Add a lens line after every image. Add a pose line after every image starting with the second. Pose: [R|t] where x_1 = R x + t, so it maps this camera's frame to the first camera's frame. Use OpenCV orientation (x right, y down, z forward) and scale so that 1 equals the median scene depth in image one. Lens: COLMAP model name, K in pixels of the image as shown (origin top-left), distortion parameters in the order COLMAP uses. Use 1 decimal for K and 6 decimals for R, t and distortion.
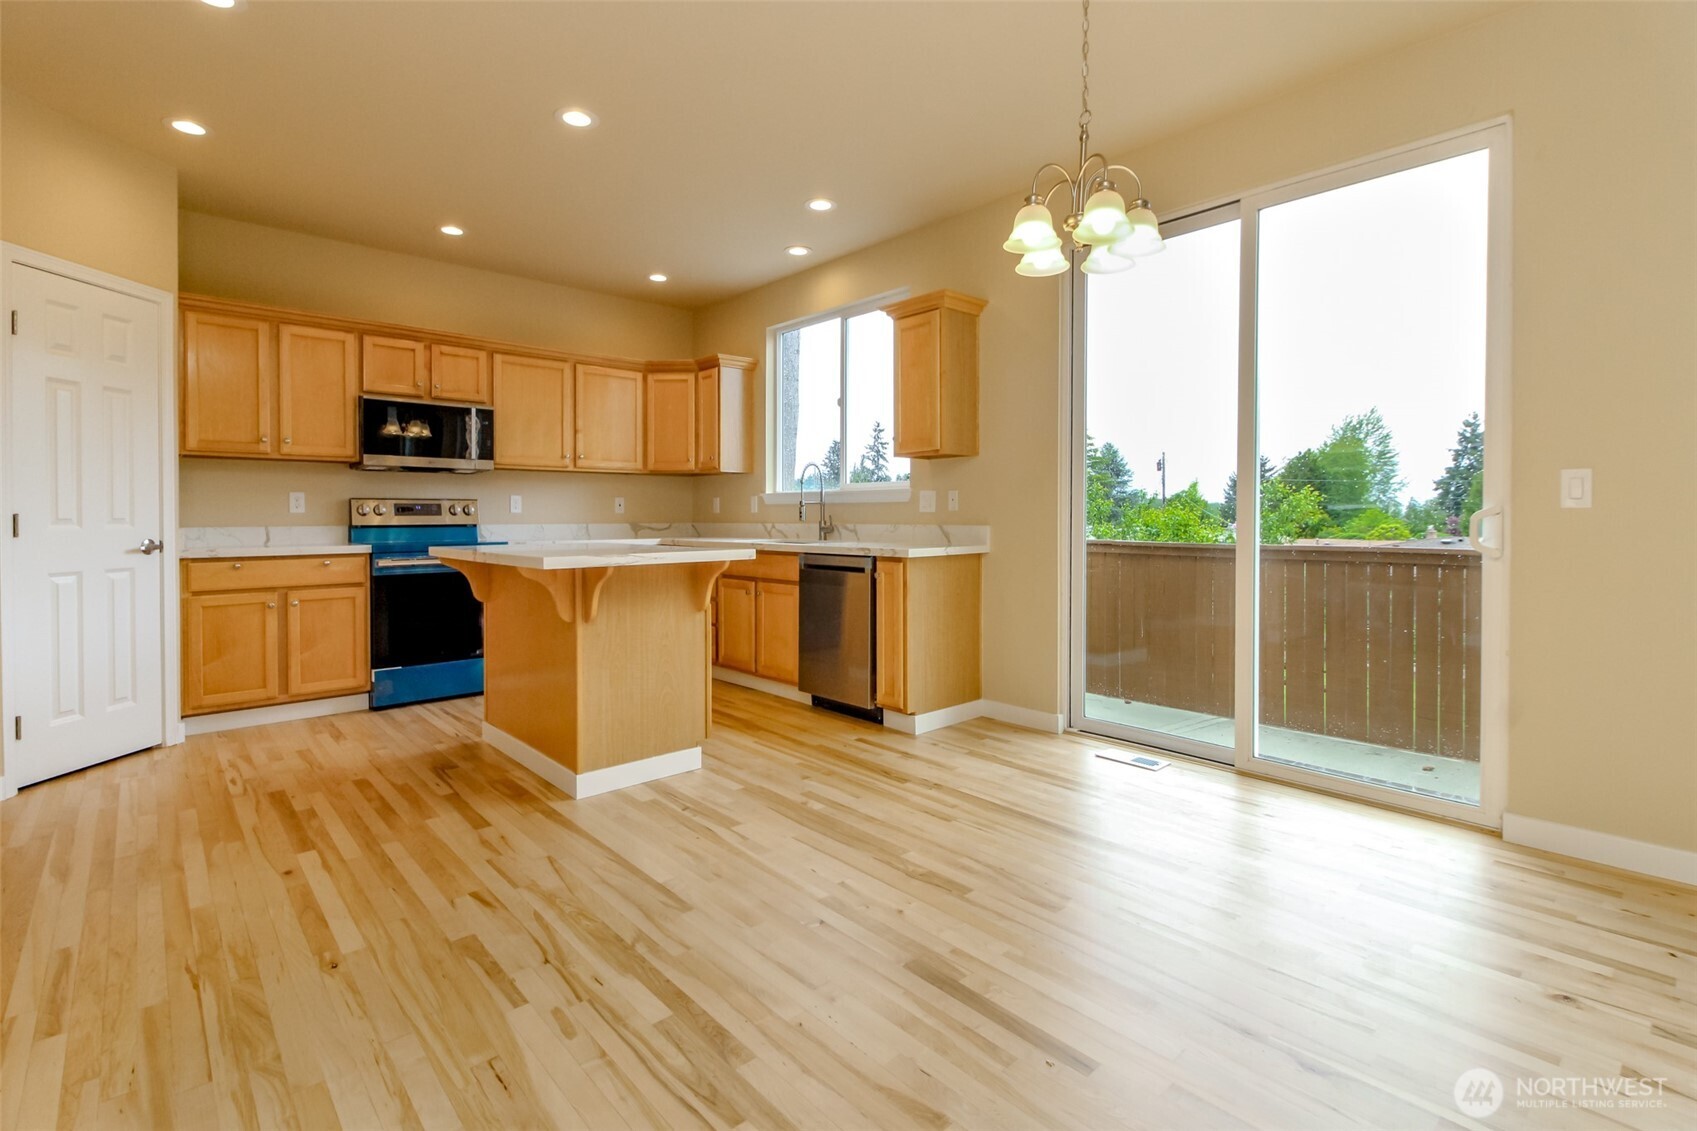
lens RADIAL K [[775.6, 0, 887.2], [0, 775.6, 520.6], [0, 0, 1]] dist [0.013044, -0.008414]
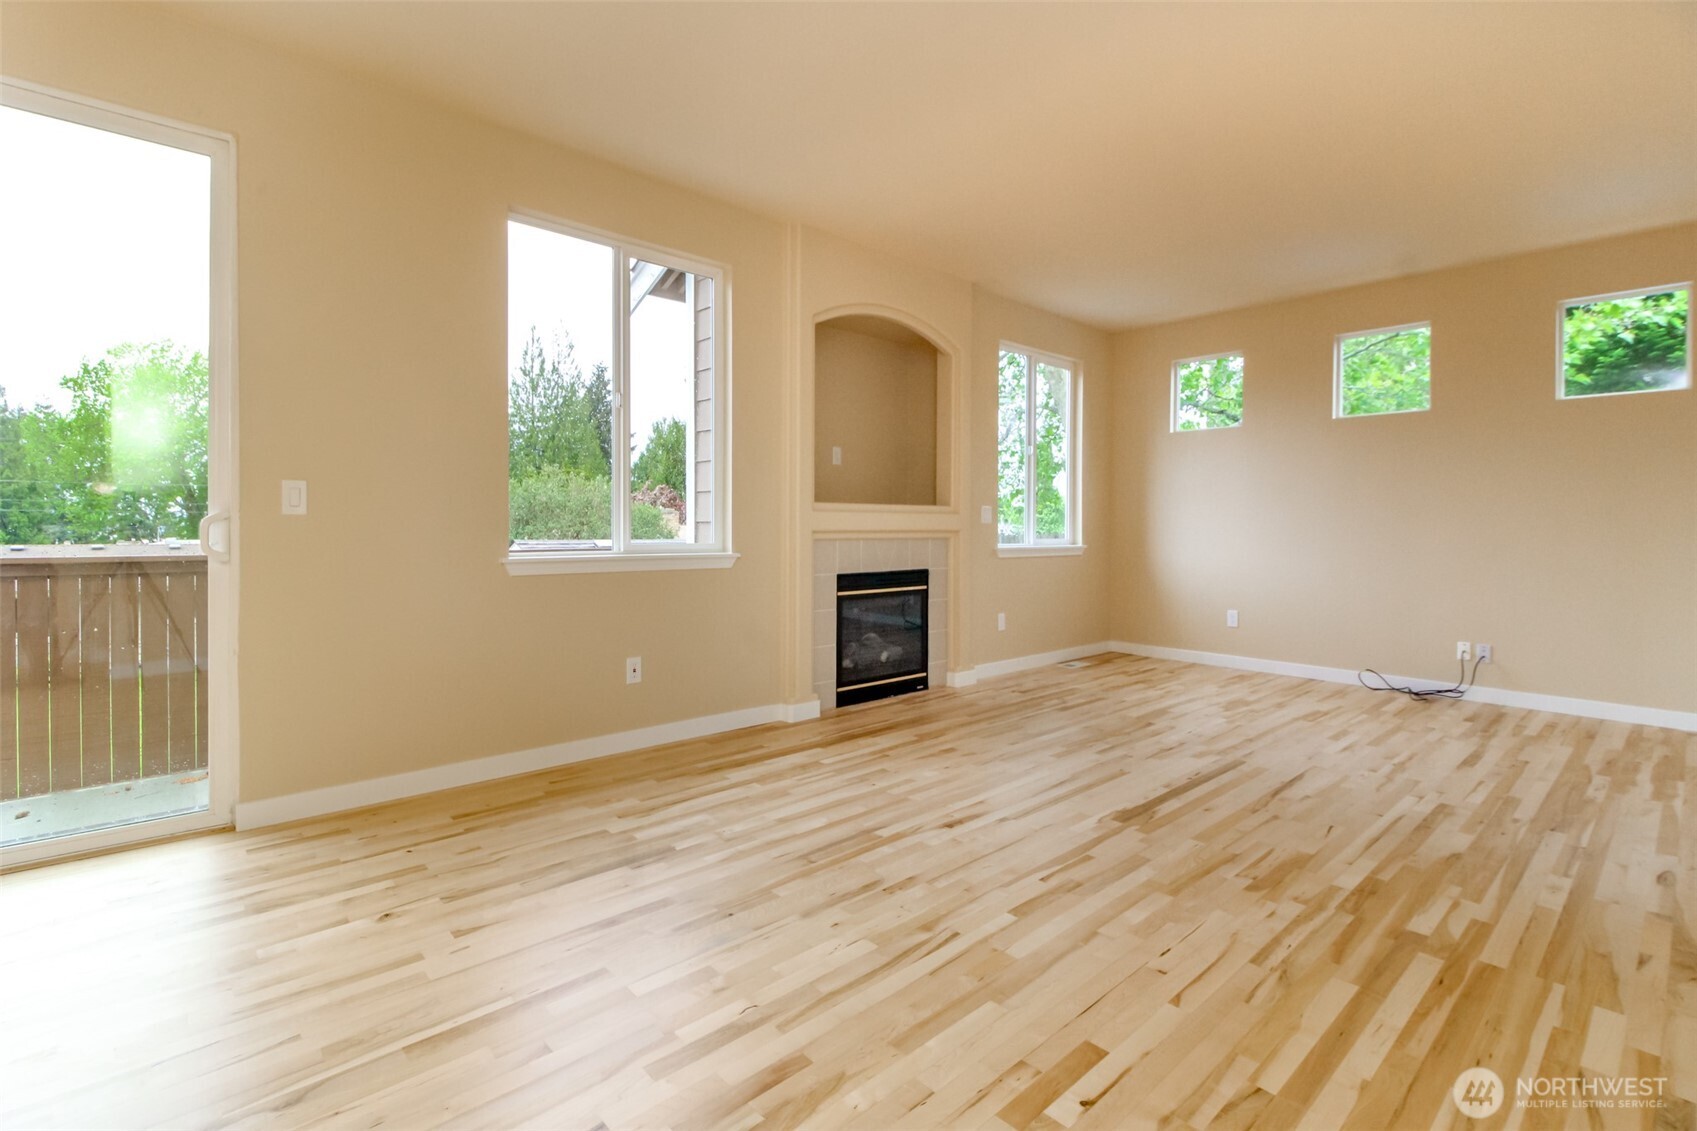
lens RADIAL K [[775.6, 0, 799.7], [0, 775.6, 542.7], [0, 0, 1]] dist [0.013044, -0.008414]
pose [[0.059159, -0.021196, 0.998023, -0.122997], [-0.001183, 0.999772, 0.021304, -0.000254], [-0.998248, -0.002441, 0.059121, 0.114133]]
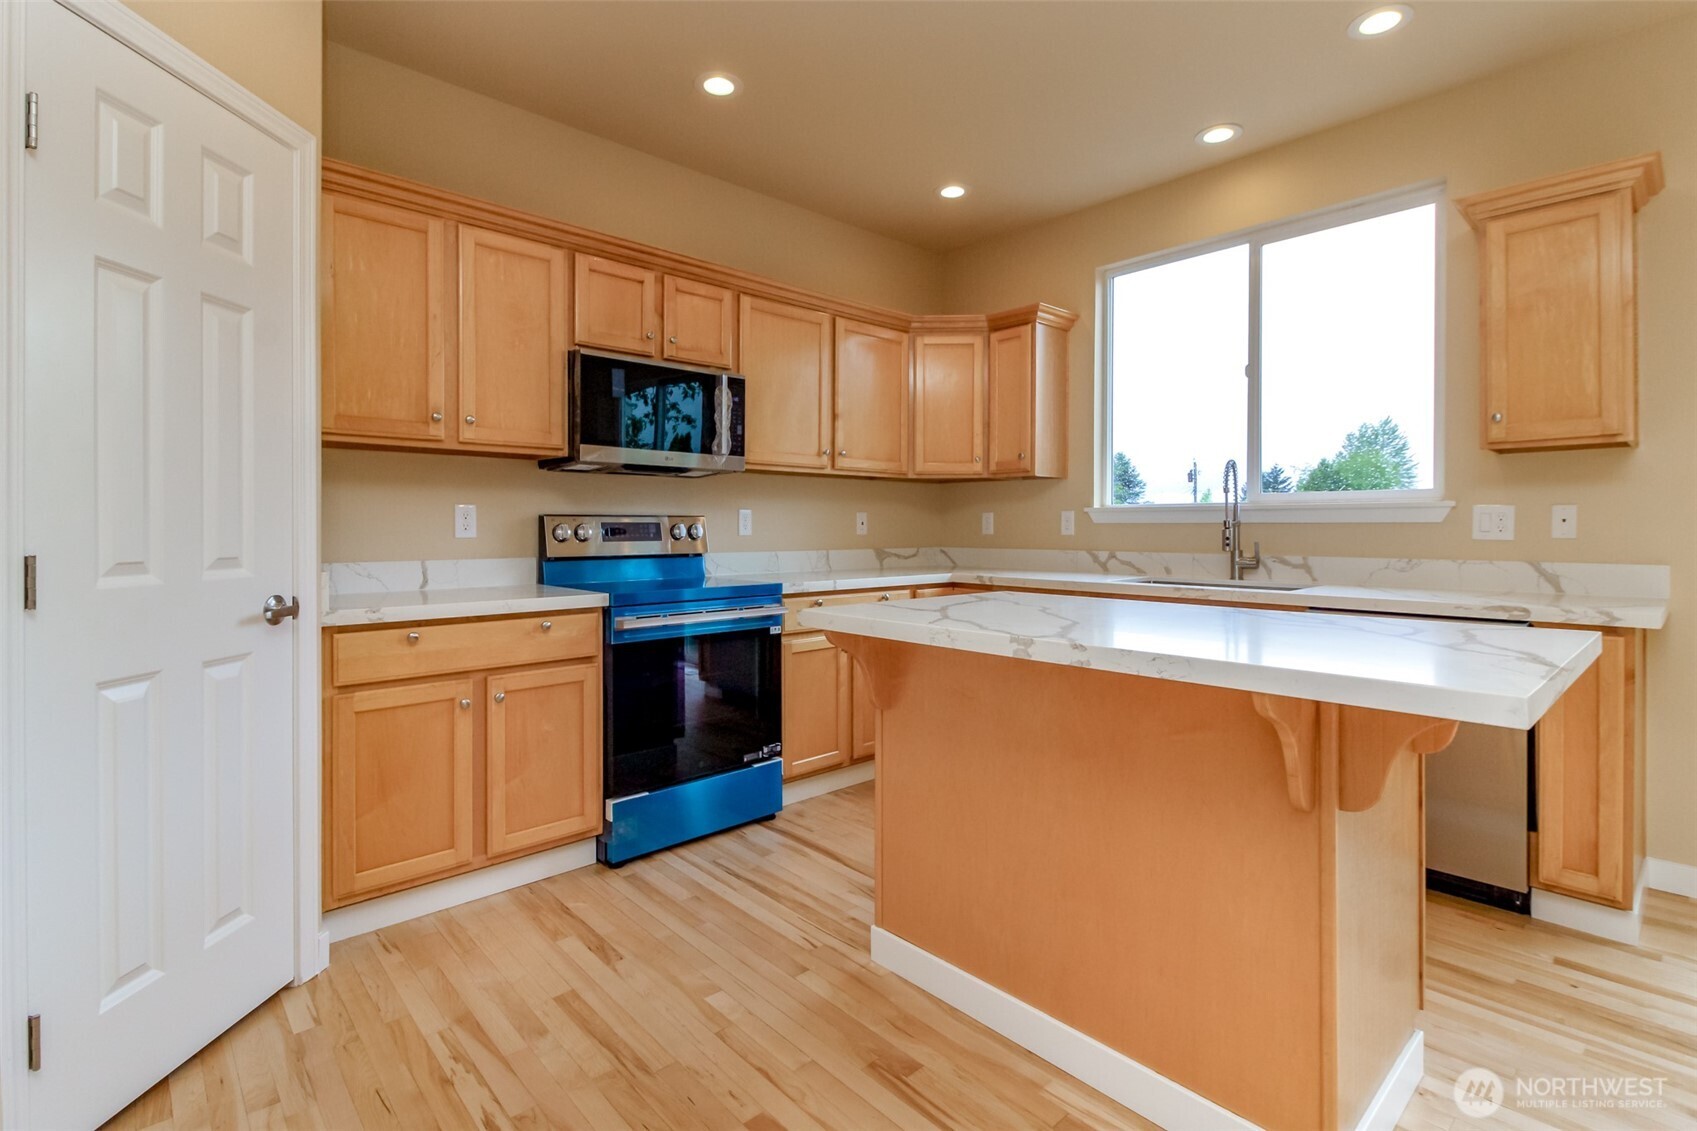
lens RADIAL K [[775.6, 0, 877.0], [0, 775.6, 532.9], [0, 0, 1]] dist [0.013044, -0.008414]
pose [[0.999997, 0.002390, 0.000678, -0.470764], [-0.002391, 0.999995, 0.001867, -0.017723], [-0.000674, -0.001868, 0.999998, 0.413054]]
